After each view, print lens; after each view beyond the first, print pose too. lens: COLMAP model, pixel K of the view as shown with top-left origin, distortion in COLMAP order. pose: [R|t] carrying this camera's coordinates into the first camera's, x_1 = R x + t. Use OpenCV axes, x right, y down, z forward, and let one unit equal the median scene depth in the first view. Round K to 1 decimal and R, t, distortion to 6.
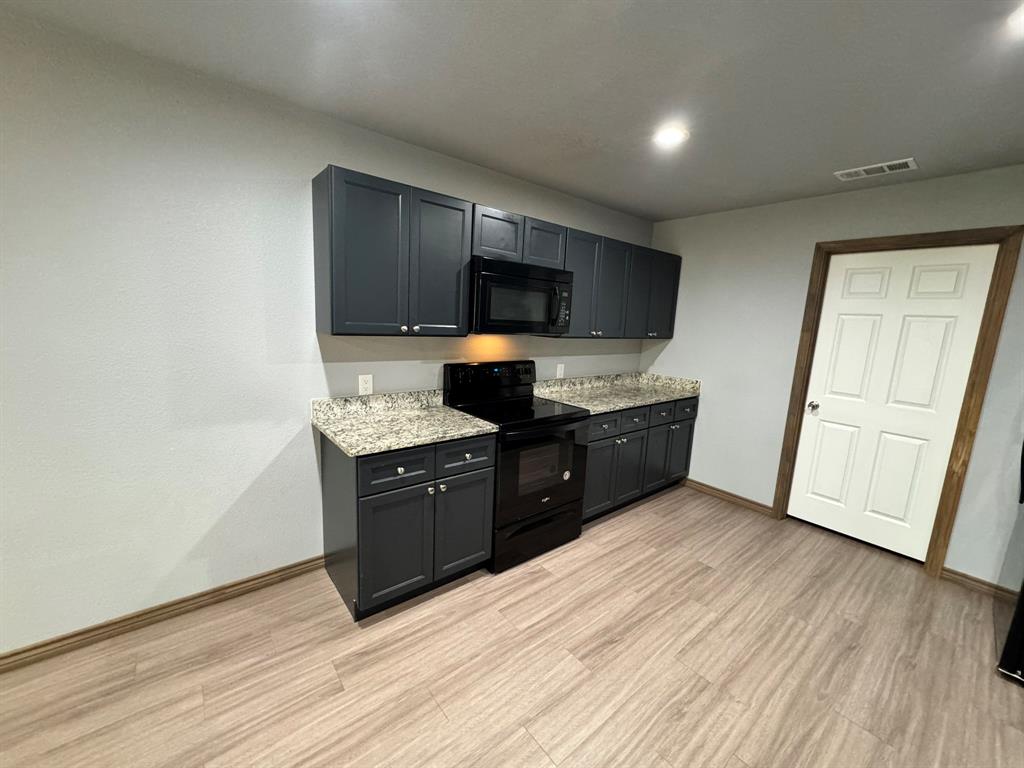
lens RADIAL K [[409.2, 0, 511.6], [0, 409.2, 384.2], [0, 0, 1]] dist [-0.000869, 0.000724]
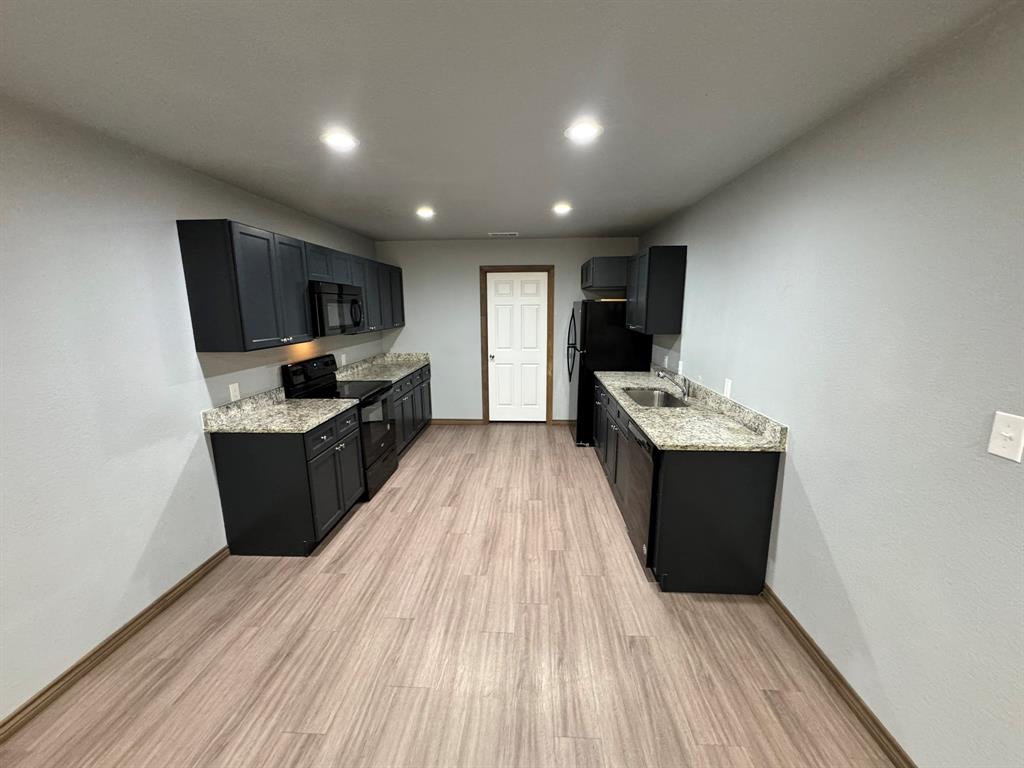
lens RADIAL K [[409.2, 0, 513.9], [0, 409.2, 388.4], [0, 0, 1]] dist [-0.000869, 0.000724]
pose [[0.669132, -0.203141, 0.714840, -0.648121], [0.164218, 0.978553, 0.124364, -0.023134], [-0.724772, 0.034174, 0.688141, -0.383246]]
